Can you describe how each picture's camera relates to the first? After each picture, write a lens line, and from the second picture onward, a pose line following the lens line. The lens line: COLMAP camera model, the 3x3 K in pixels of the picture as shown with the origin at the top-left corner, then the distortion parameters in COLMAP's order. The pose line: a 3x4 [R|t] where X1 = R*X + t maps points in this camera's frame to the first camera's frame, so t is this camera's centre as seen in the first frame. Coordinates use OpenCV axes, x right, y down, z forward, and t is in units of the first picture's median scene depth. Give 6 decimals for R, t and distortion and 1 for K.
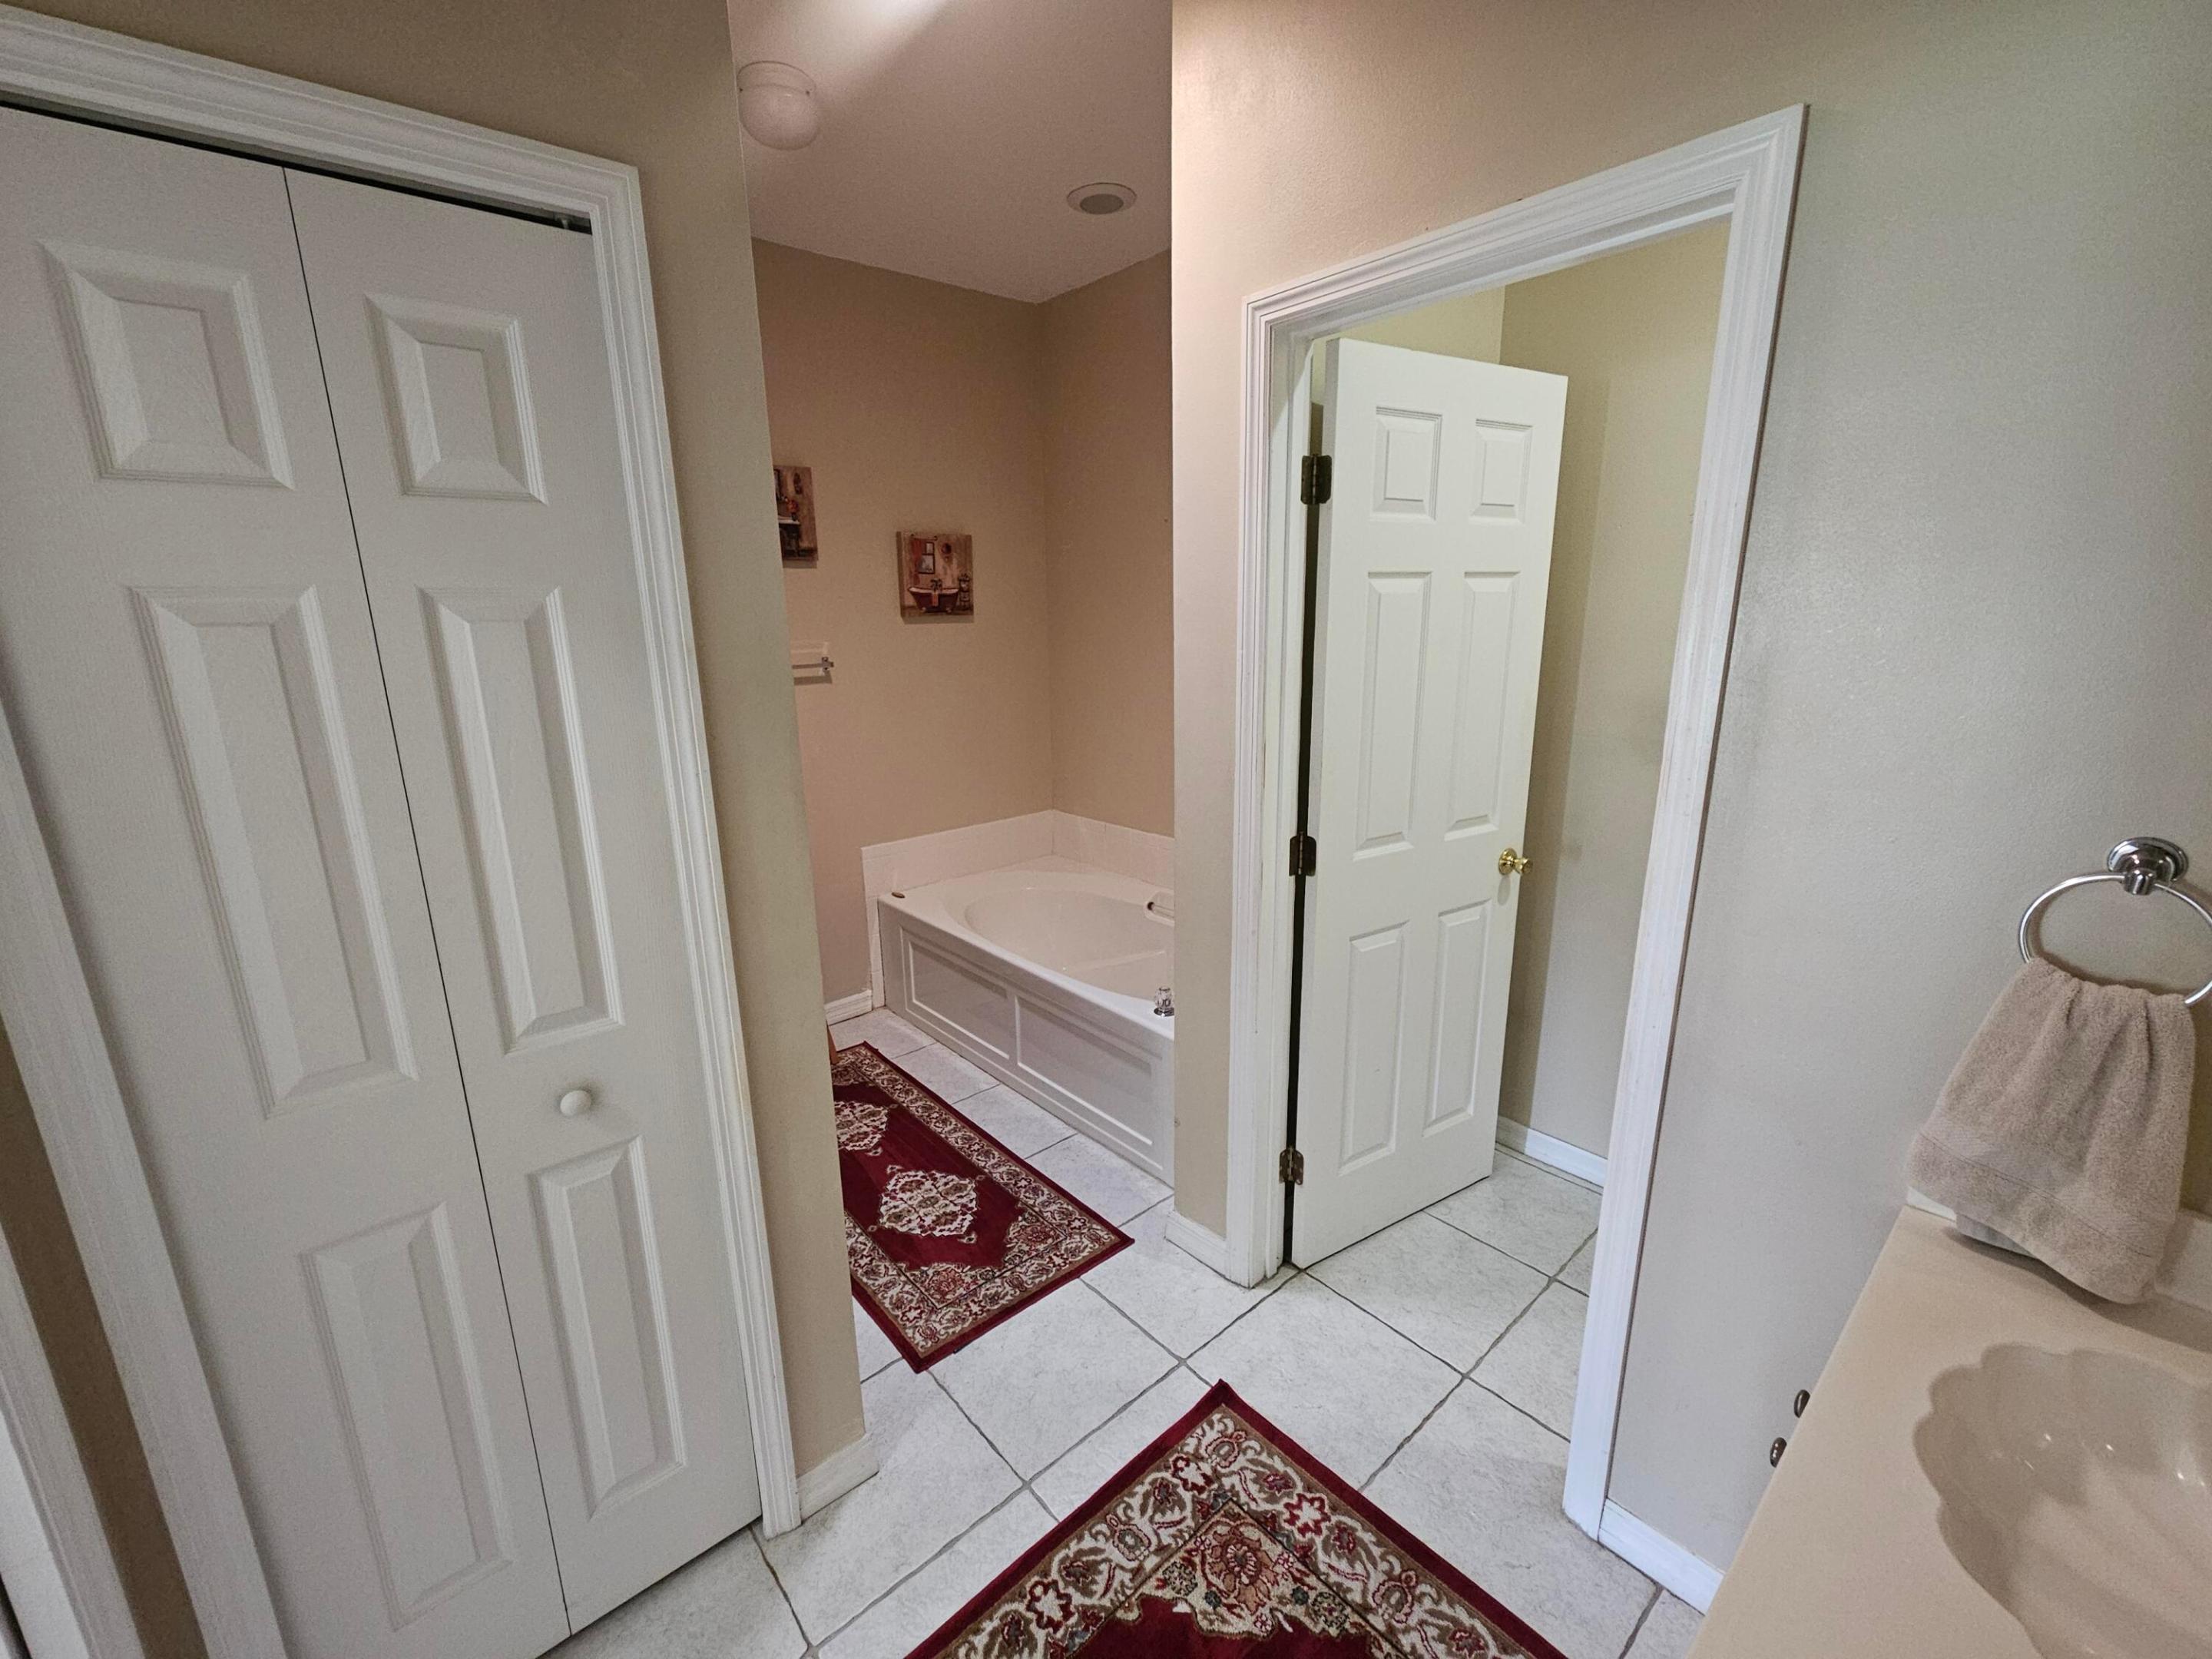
lens RADIAL K [[907.9, 0, 1087.3], [0, 907.9, 827.3], [0, 0, 1]] dist [0.000603, -0.003512]
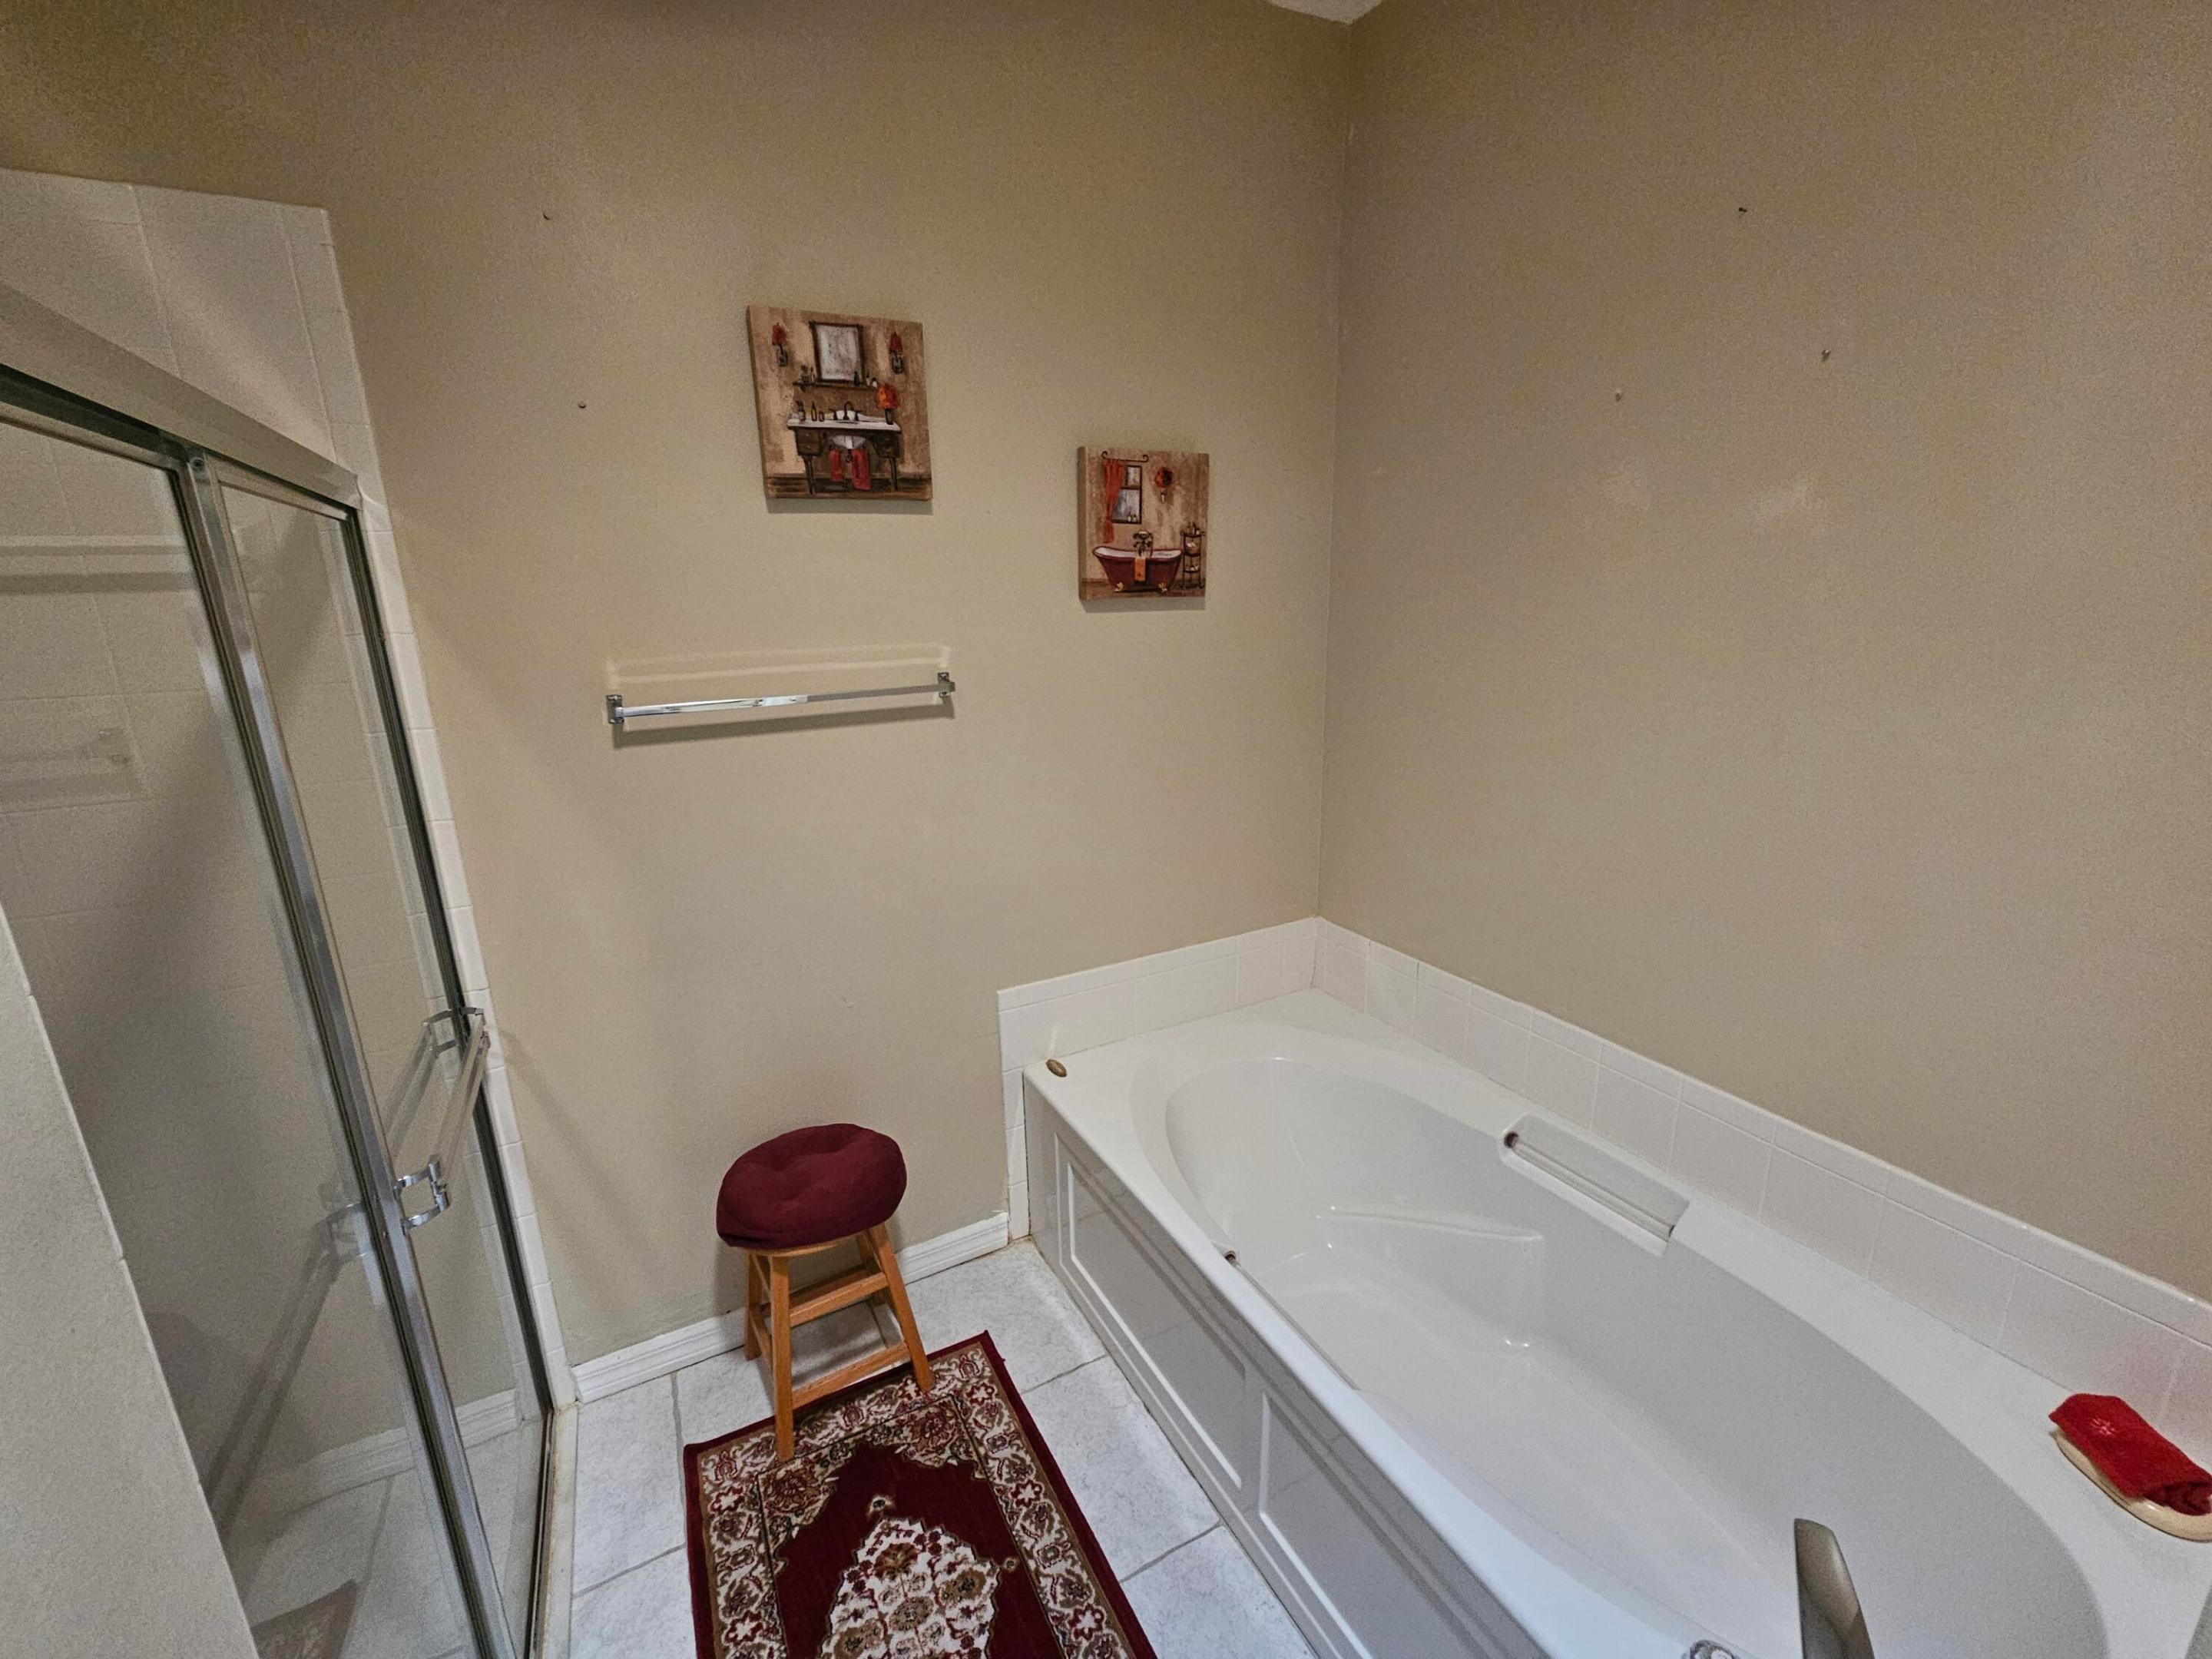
lens RADIAL K [[907.9, 0, 1087.3], [0, 907.9, 827.3], [0, 0, 1]] dist [0.000603, -0.003512]
pose [[0.974482, 0.049100, -0.219028, -0.067845], [-0.044836, 0.998696, 0.024402, -0.102609], [0.219940, -0.013959, 0.975413, 0.439264]]
